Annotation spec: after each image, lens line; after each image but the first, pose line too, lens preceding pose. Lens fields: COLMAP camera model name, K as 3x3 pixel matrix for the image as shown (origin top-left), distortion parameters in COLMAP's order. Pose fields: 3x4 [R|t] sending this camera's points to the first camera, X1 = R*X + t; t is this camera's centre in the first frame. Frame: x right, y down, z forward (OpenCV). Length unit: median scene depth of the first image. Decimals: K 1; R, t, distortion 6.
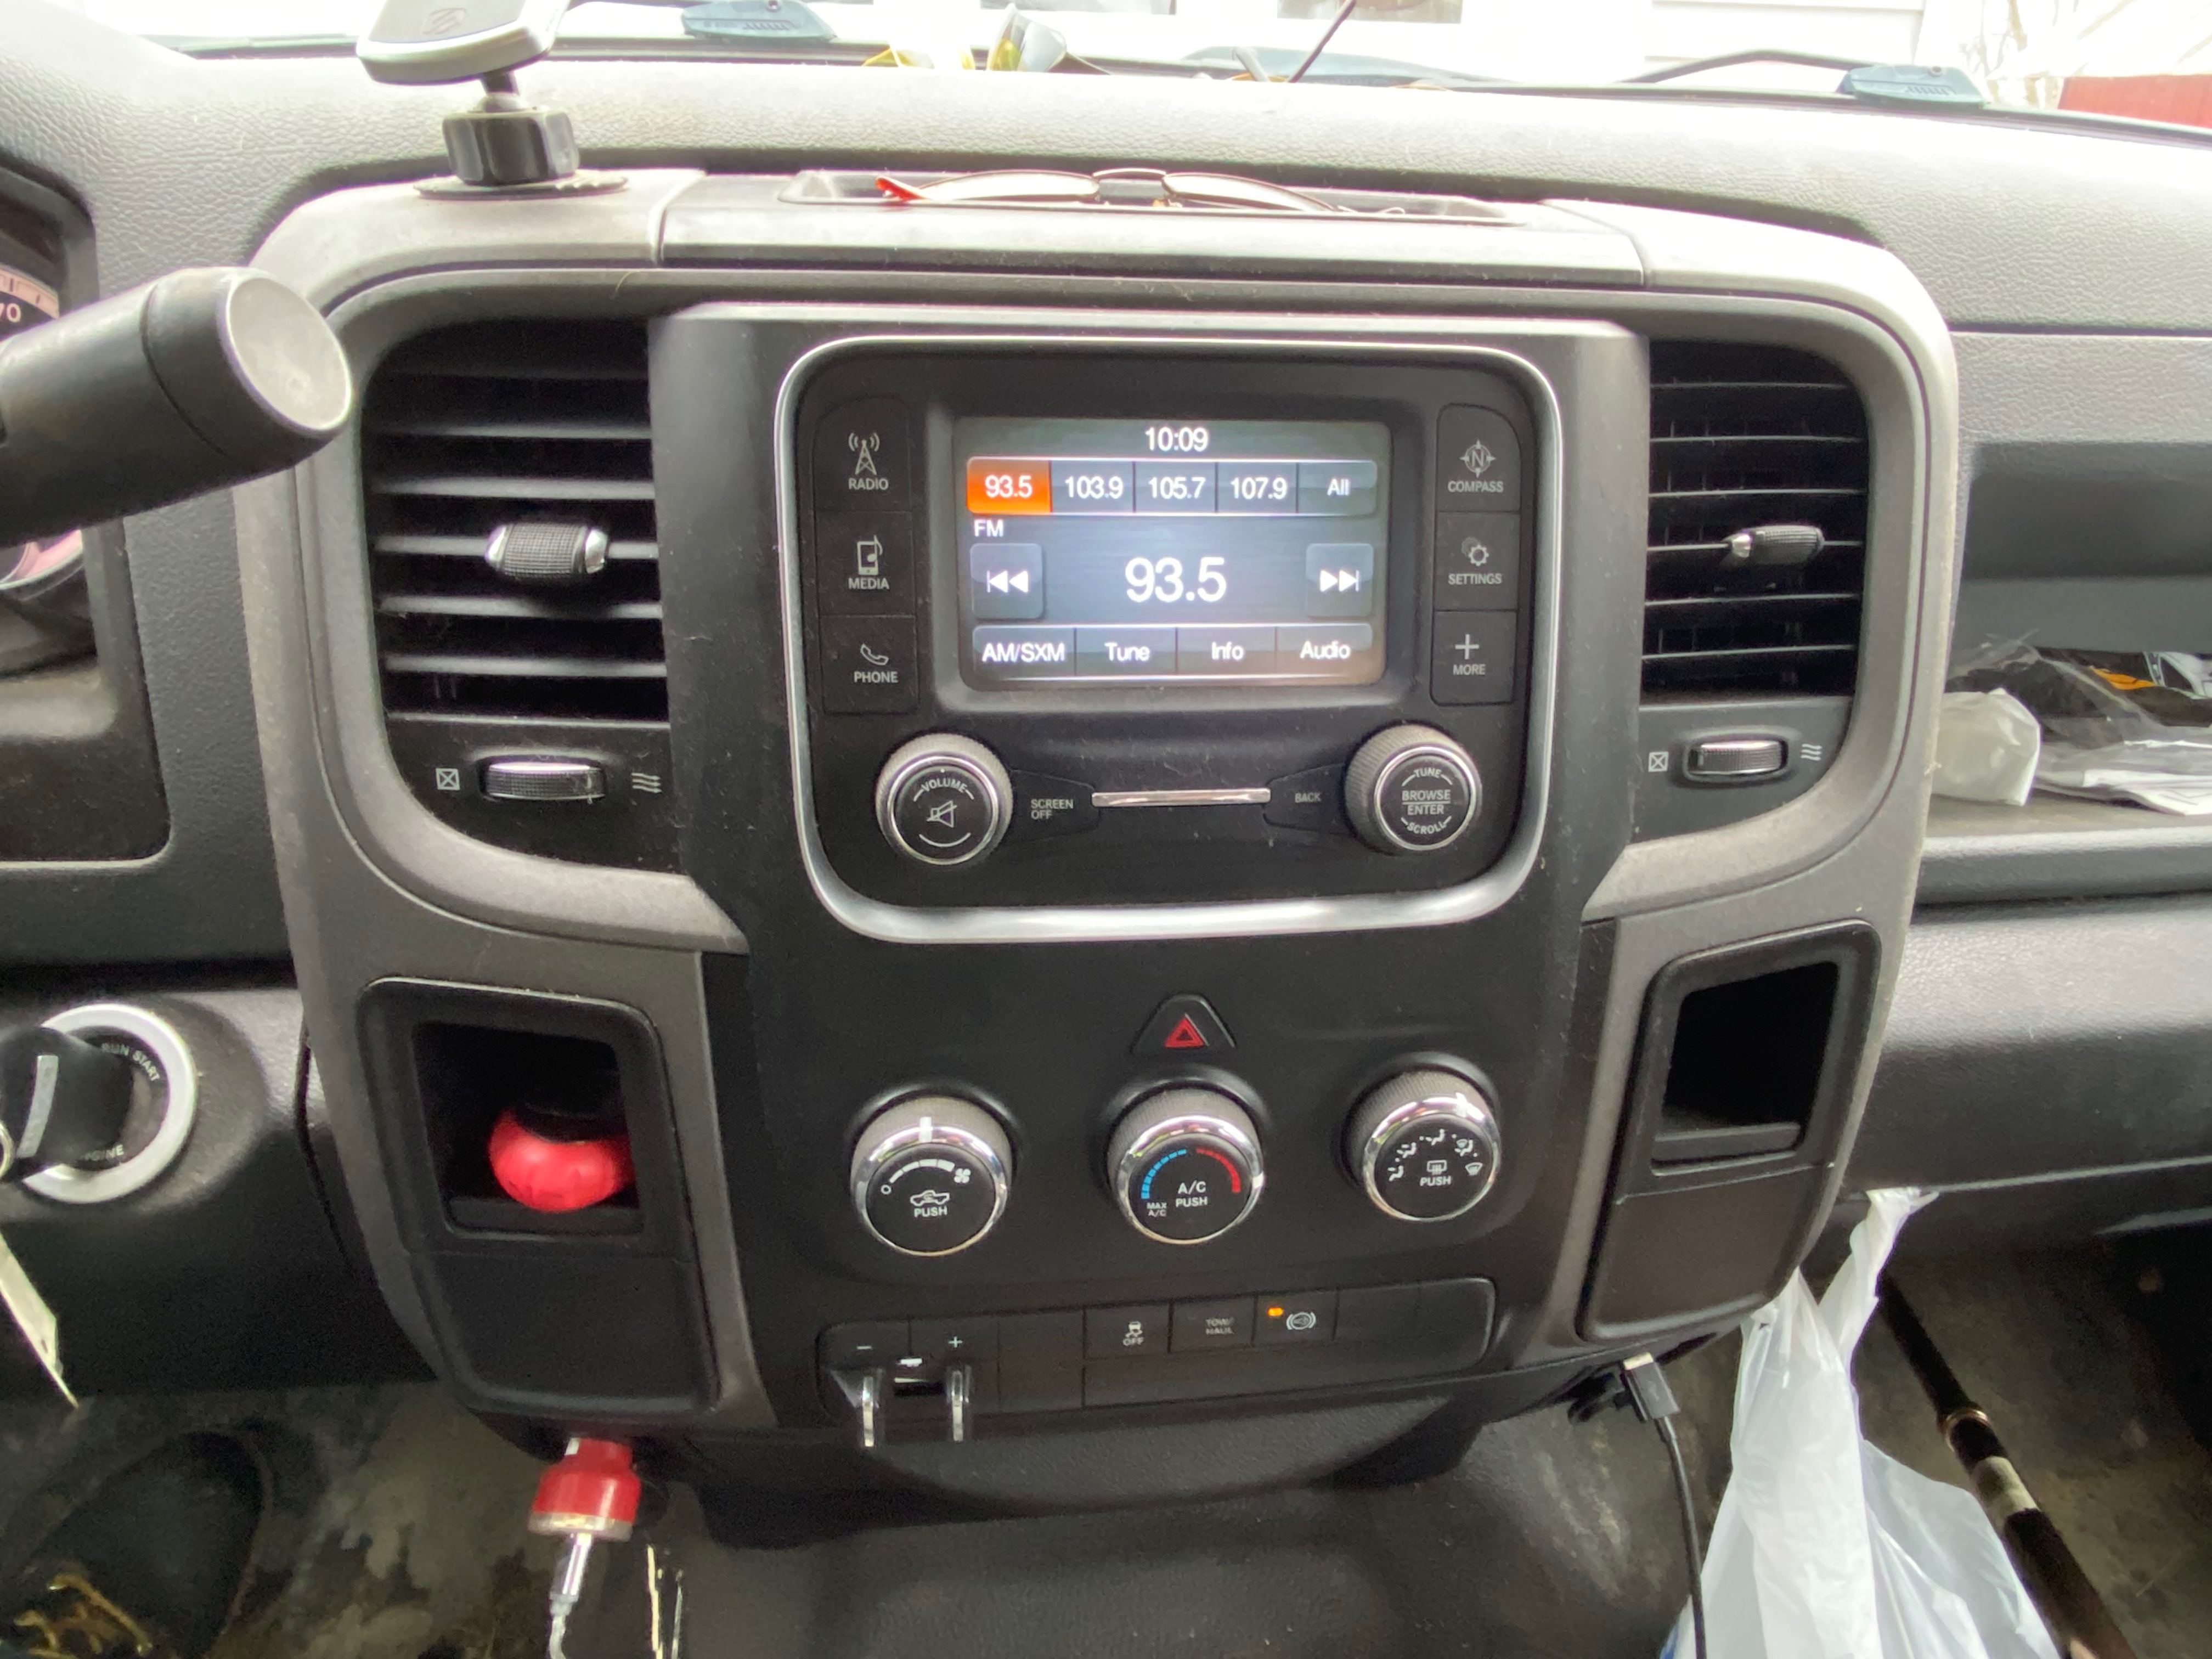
lens RADIAL K [[1450.5, 0, 1106.0], [0, 1450.5, 829.5], [0, 0, 1]] dist [0.074673, -0.066183]
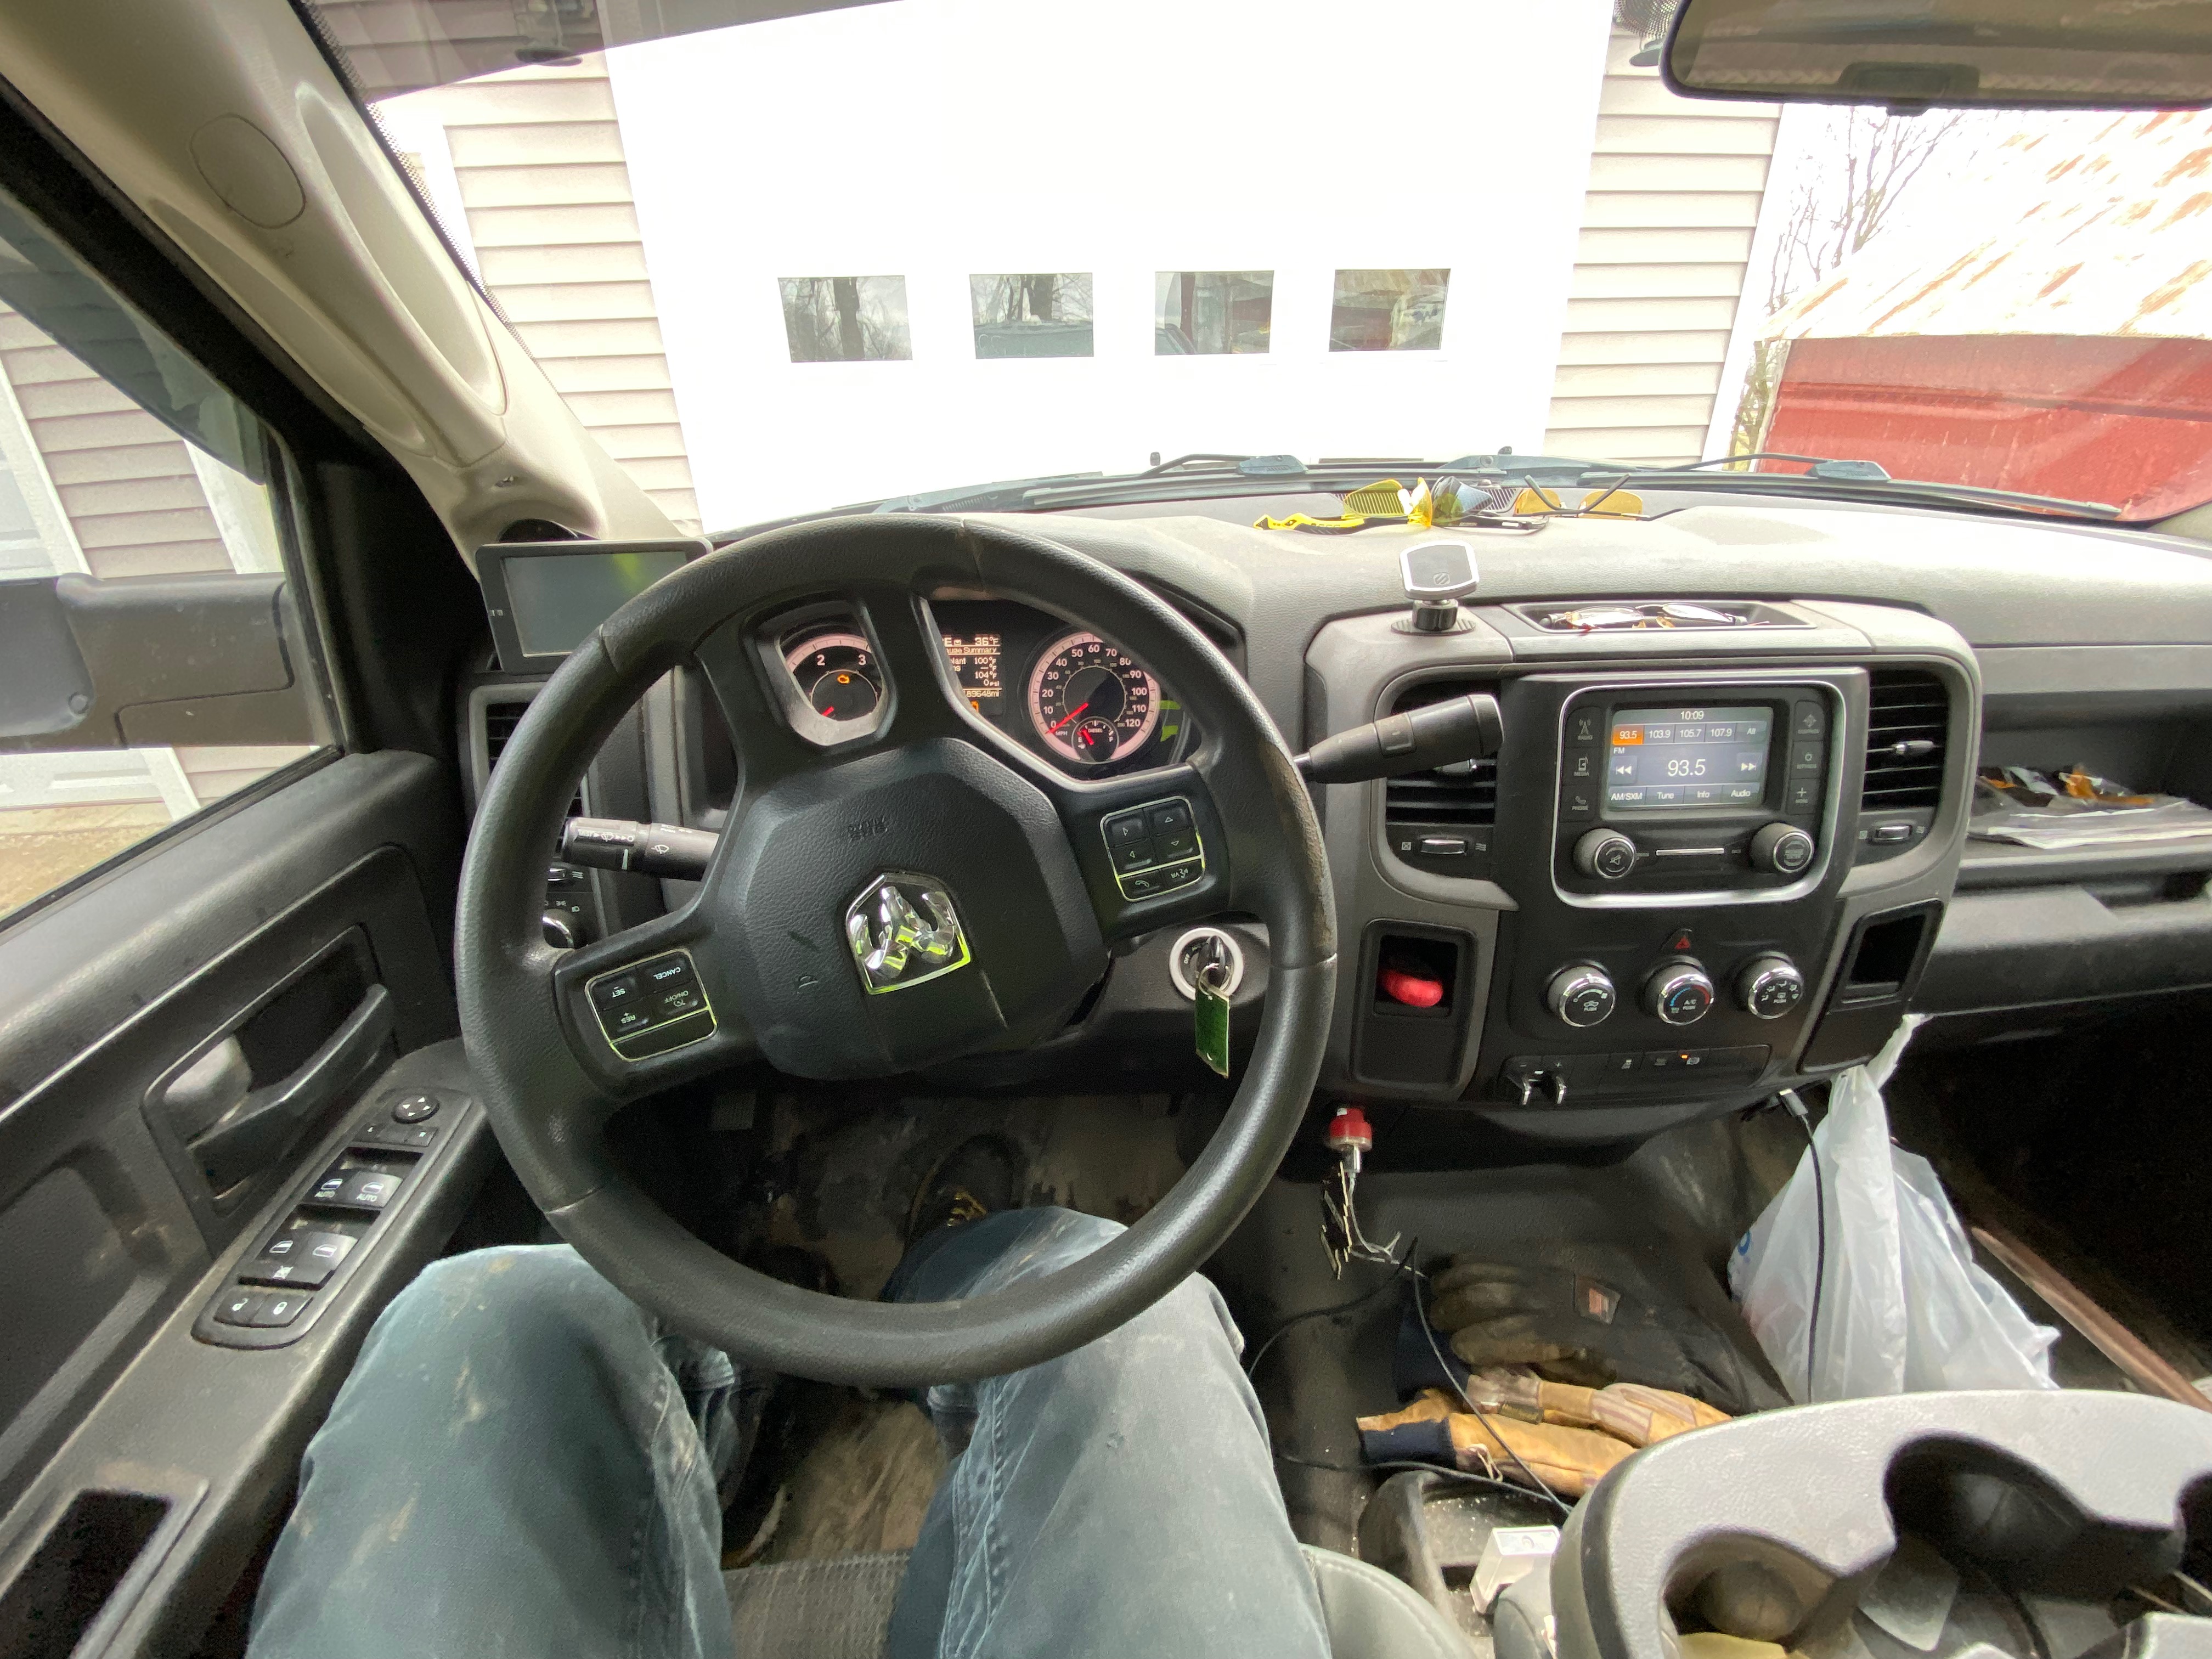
lens RADIAL K [[895.5, 0, 1110.9], [0, 895.5, 837.6], [0, 0, 1]] dist [0.018558, -0.019790]
pose [[0.996957, -0.004040, -0.077844, -0.808549], [0.004609, 0.999964, 0.007122, -0.060182], [0.077813, -0.007459, 0.996940, -0.645689]]
